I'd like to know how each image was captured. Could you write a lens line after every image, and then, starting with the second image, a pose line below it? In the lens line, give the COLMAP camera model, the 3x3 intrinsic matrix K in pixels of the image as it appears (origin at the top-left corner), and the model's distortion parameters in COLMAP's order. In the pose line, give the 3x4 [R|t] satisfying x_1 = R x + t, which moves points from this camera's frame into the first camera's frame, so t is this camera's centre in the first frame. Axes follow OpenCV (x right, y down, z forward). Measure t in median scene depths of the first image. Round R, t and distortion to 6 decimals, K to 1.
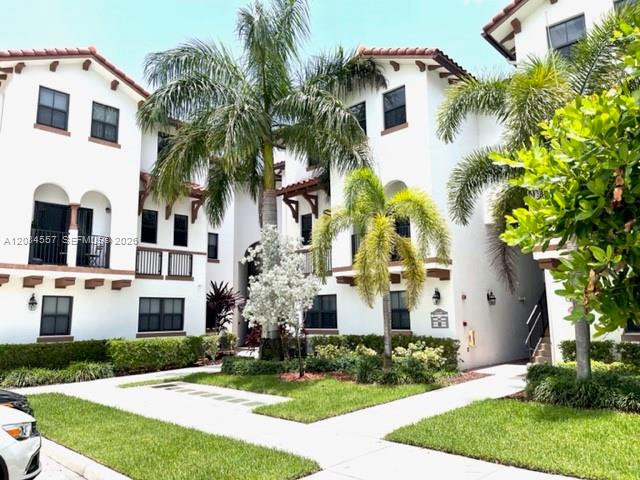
lens RADIAL K [[482.4, 0, 314.4], [0, 482.4, 238.5], [0, 0, 1]] dist [0.036875, -0.050262]
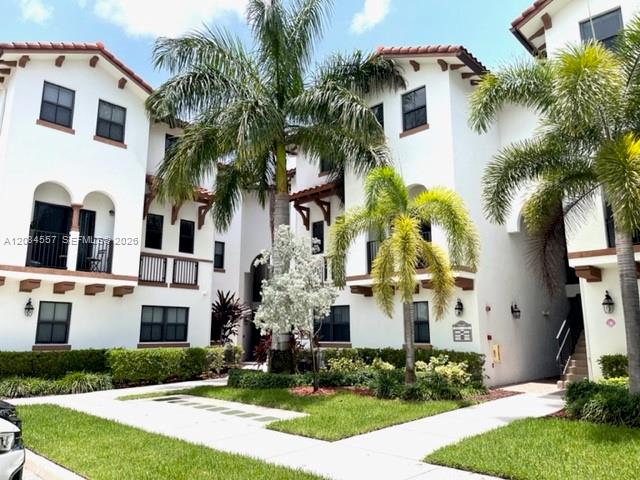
lens RADIAL K [[482.4, 0, 313.7], [0, 482.4, 239.0], [0, 0, 1]] dist [0.036875, -0.050262]
pose [[0.999885, 0.014041, -0.005797, -0.024458], [-0.014244, 0.999232, -0.036515, 0.024850], [0.005280, 0.036594, 0.999316, 0.056529]]
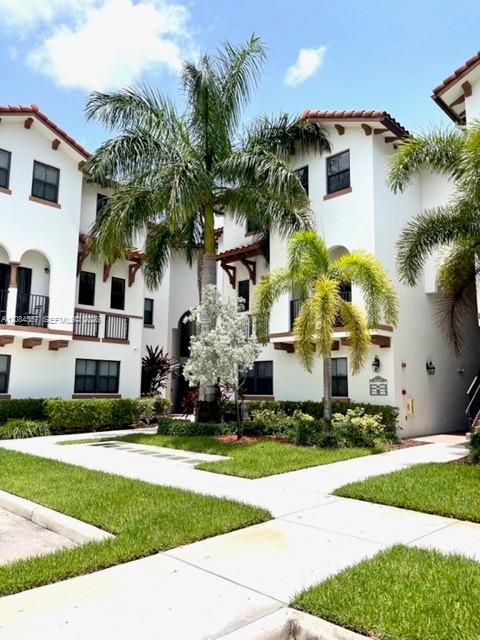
lens RADIAL K [[482.4, 0, 235.5], [0, 482.4, 320.4], [0, 0, 1]] dist [0.036875, -0.050262]
pose [[0.999584, 0.024896, -0.014562, -0.022134], [-0.024678, 0.999584, 0.014928, 0.022911], [0.014927, -0.014562, 0.999783, 0.006359]]
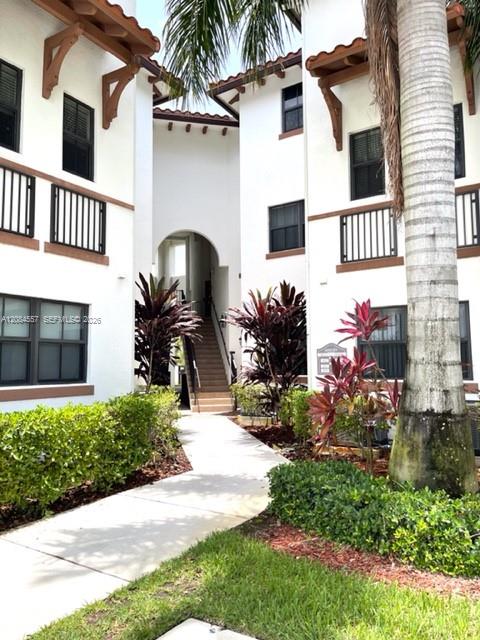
lens RADIAL K [[482.4, 0, 235.1], [0, 482.4, 324.2], [0, 0, 1]] dist [0.036875, -0.050262]
pose [[0.983571, 0.022319, 0.179139, -0.274973], [-0.035724, 0.996768, 0.071958, 0.132796], [-0.176954, -0.077176, 0.981189, 0.718637]]
